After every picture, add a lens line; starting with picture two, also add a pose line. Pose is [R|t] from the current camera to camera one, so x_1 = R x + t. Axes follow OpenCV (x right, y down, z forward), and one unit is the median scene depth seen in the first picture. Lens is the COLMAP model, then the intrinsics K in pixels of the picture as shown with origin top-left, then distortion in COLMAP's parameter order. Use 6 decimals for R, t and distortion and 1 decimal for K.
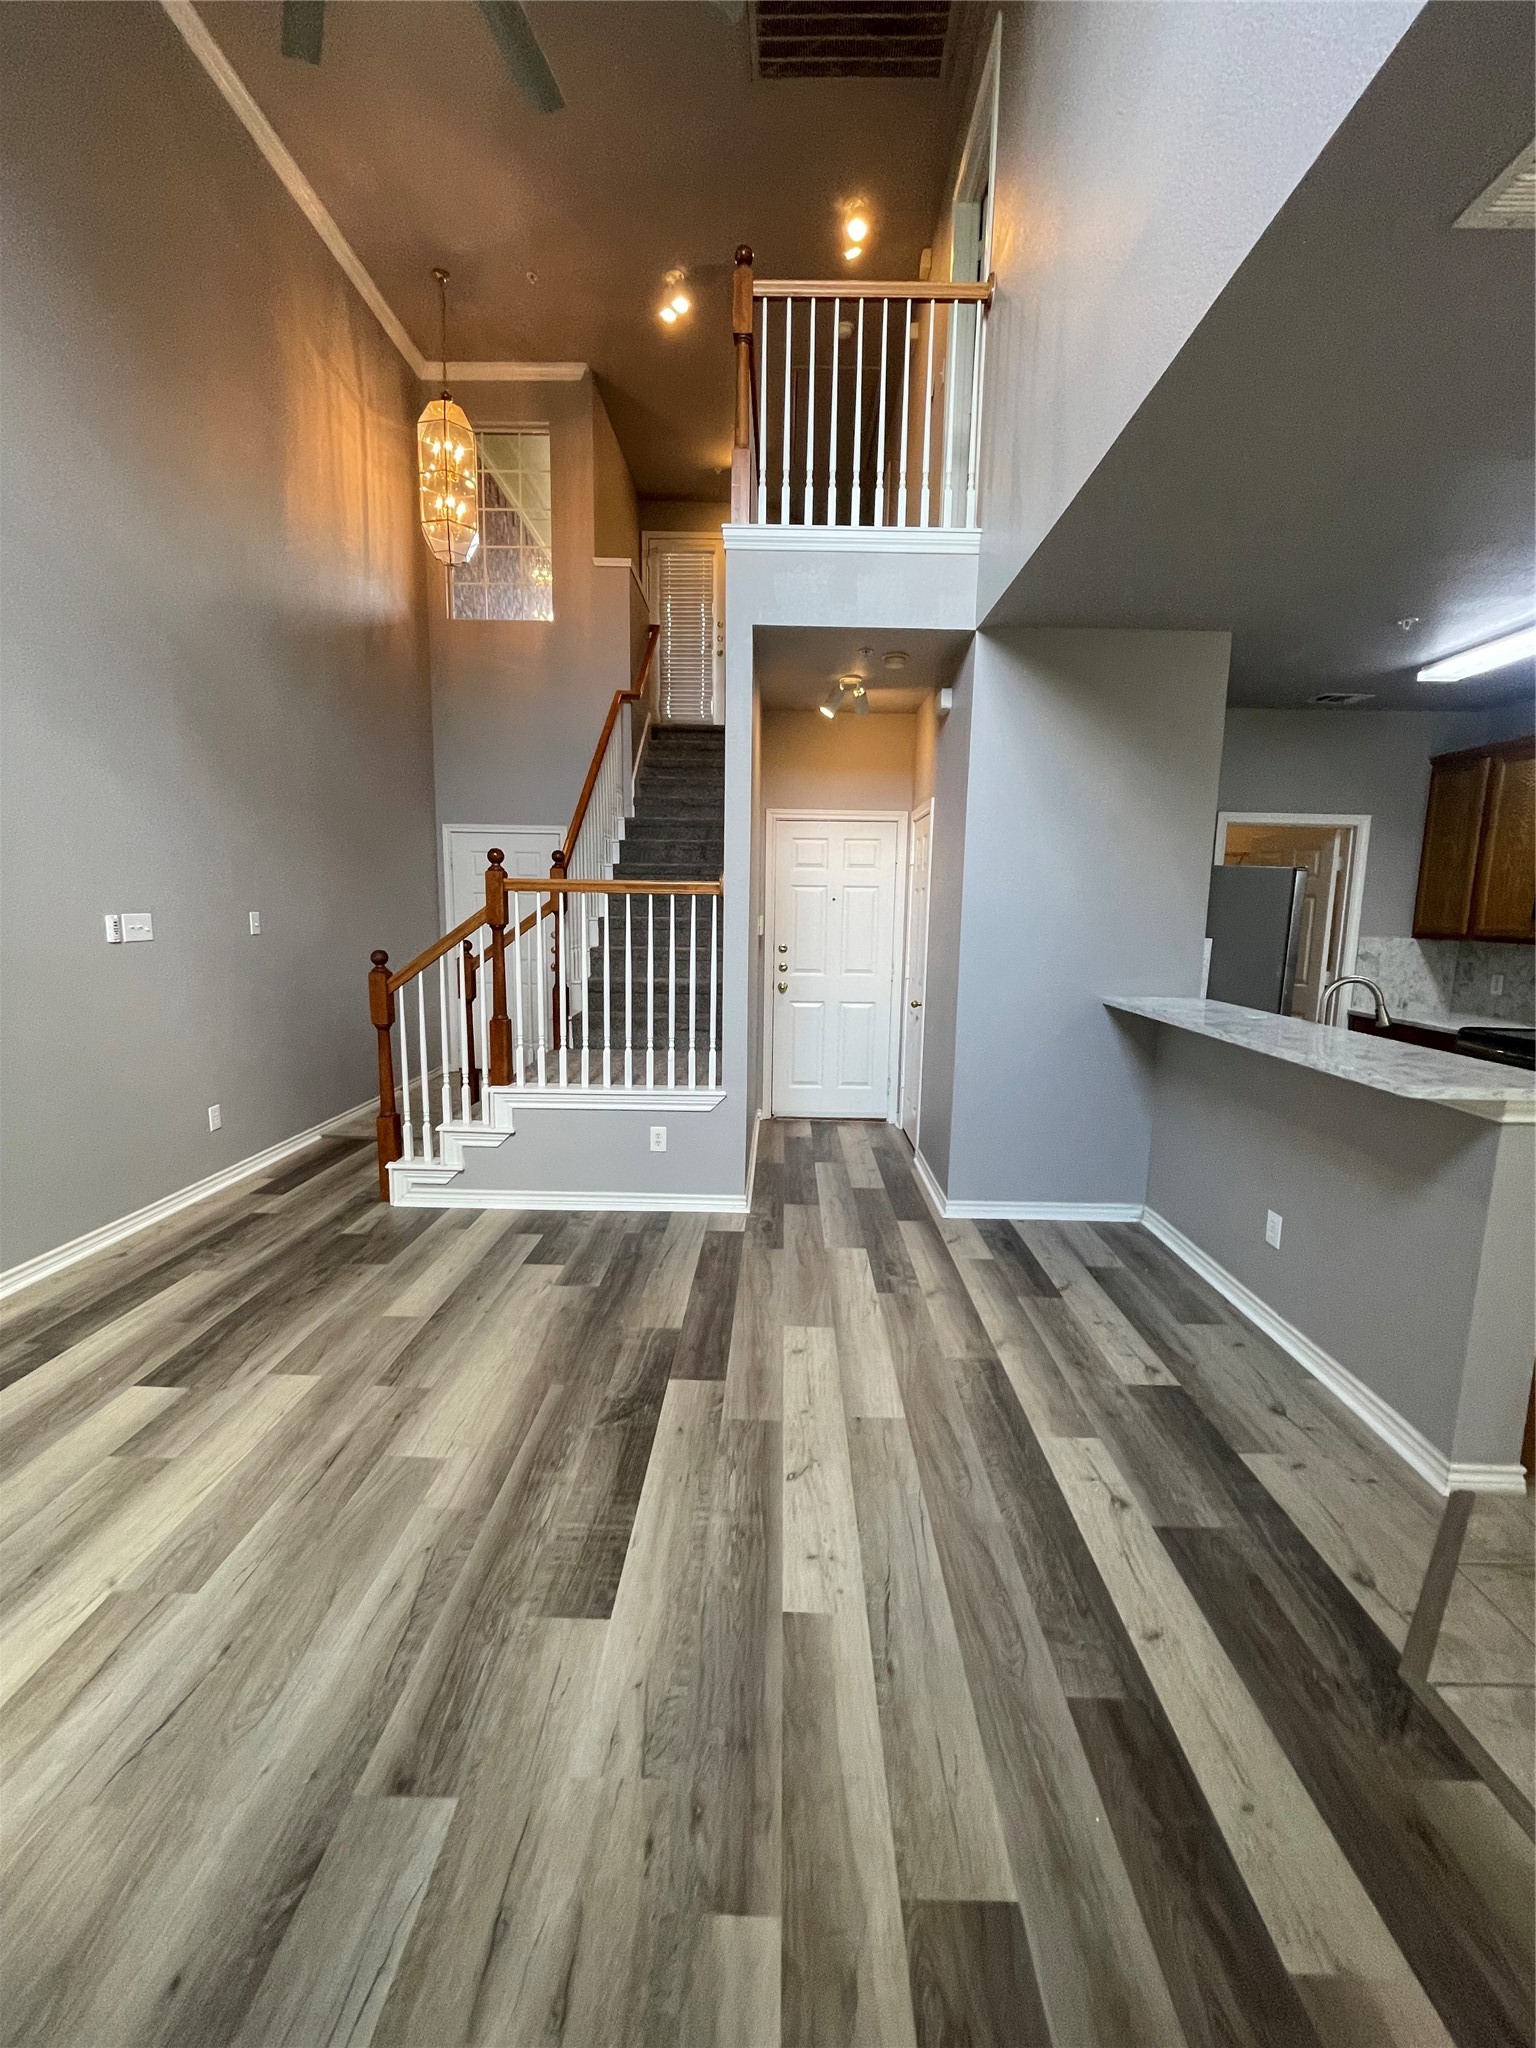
lens RADIAL K [[833.4, 0, 769.9], [0, 833.4, 1017.7], [0, 0, 1]] dist [-0.001904, 0.000607]
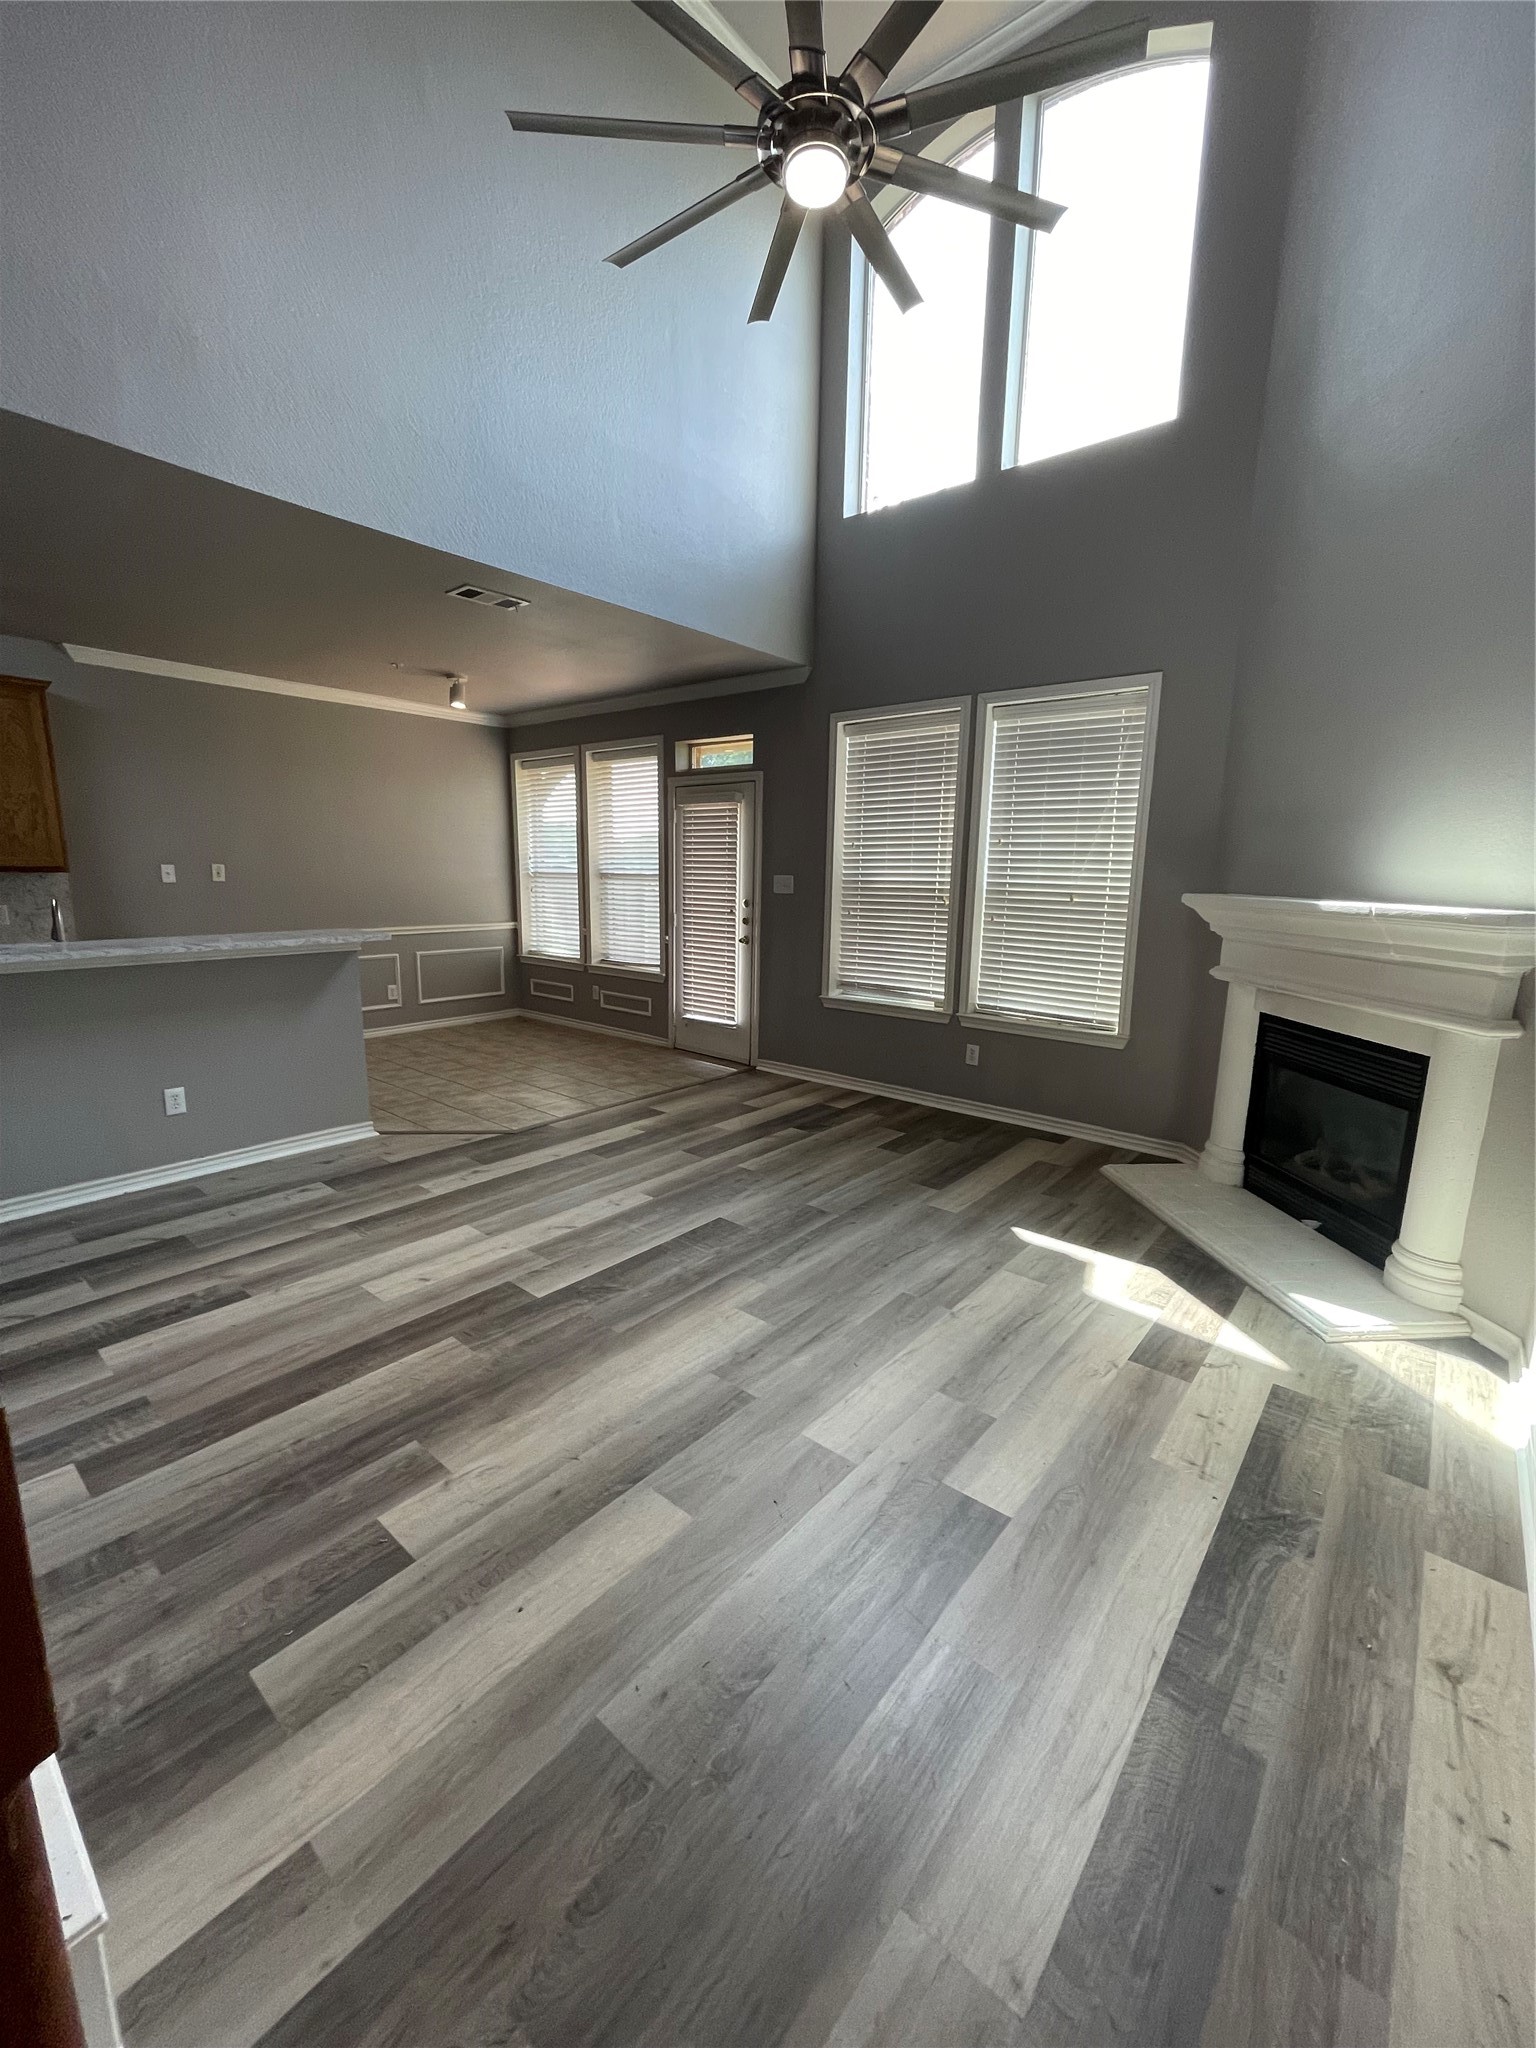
lens RADIAL K [[829.3, 0, 768.3], [0, 829.3, 1020.6], [0, 0, 1]] dist [-0.002680, -0.000473]
pose [[-0.778848, -0.142361, 0.610843, -0.993191], [0.056887, 0.953853, 0.294835, -0.212393], [-0.624628, 0.264381, -0.734808, 1.572246]]
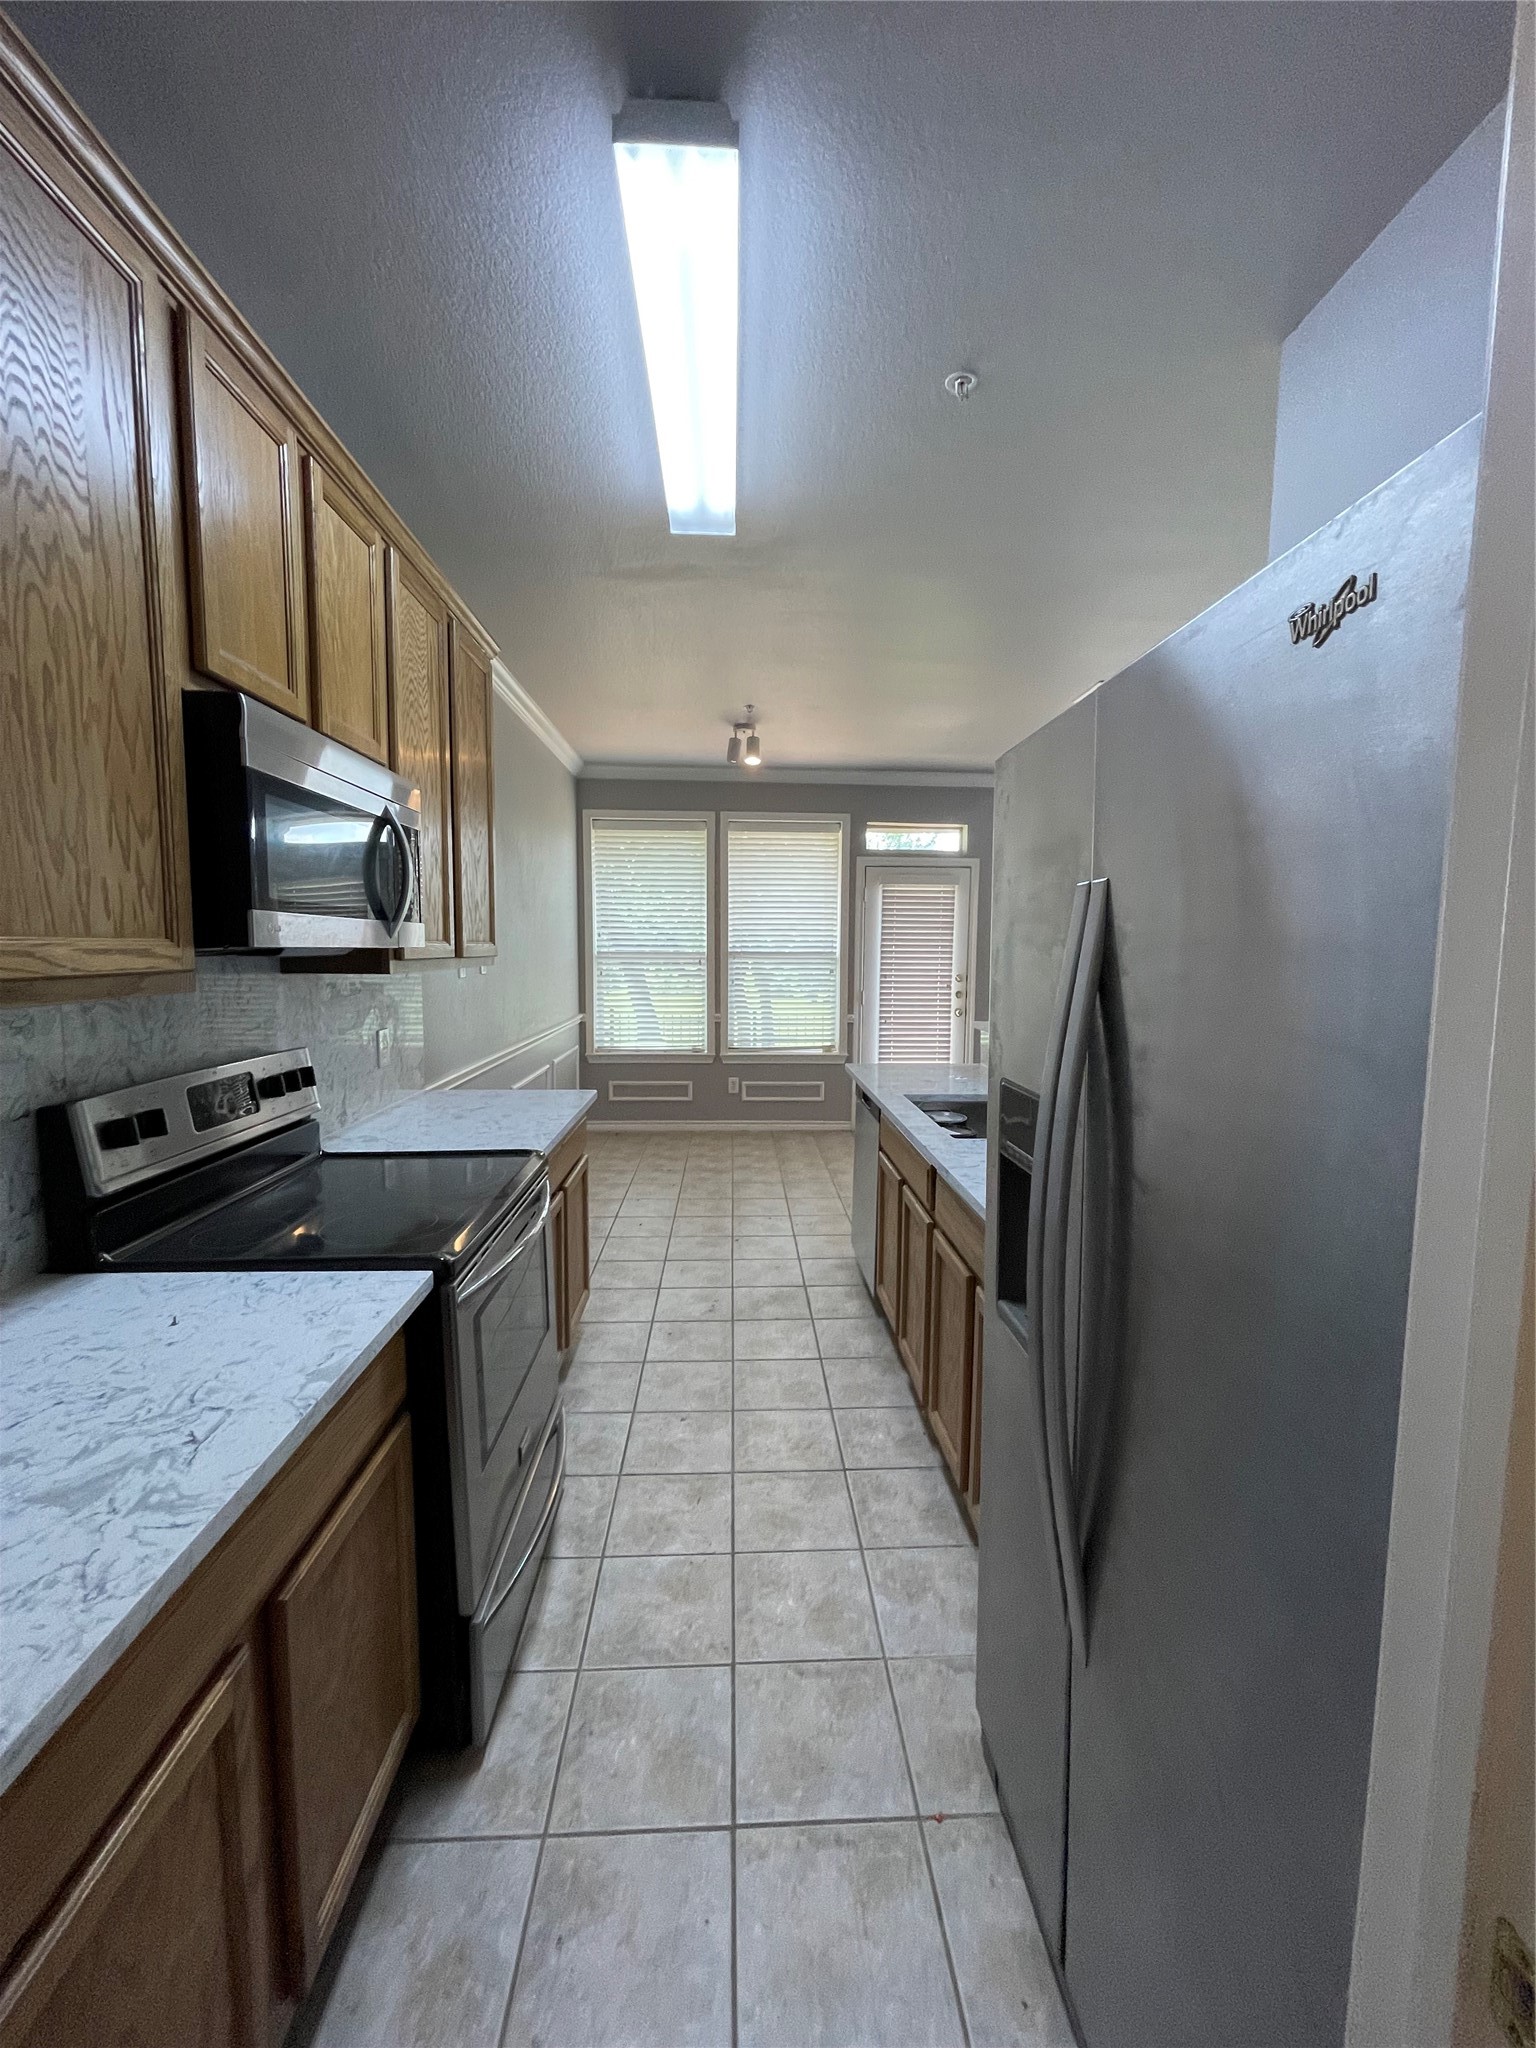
lens RADIAL K [[833.4, 0, 769.9], [0, 833.4, 1017.7], [0, 0, 1]] dist [-0.001904, 0.000607]
pose [[-0.997690, -0.020088, -0.064892, 1.275315], [-0.034035, 0.974547, 0.221585, -0.263209], [0.058789, 0.223282, -0.972980, 2.248147]]
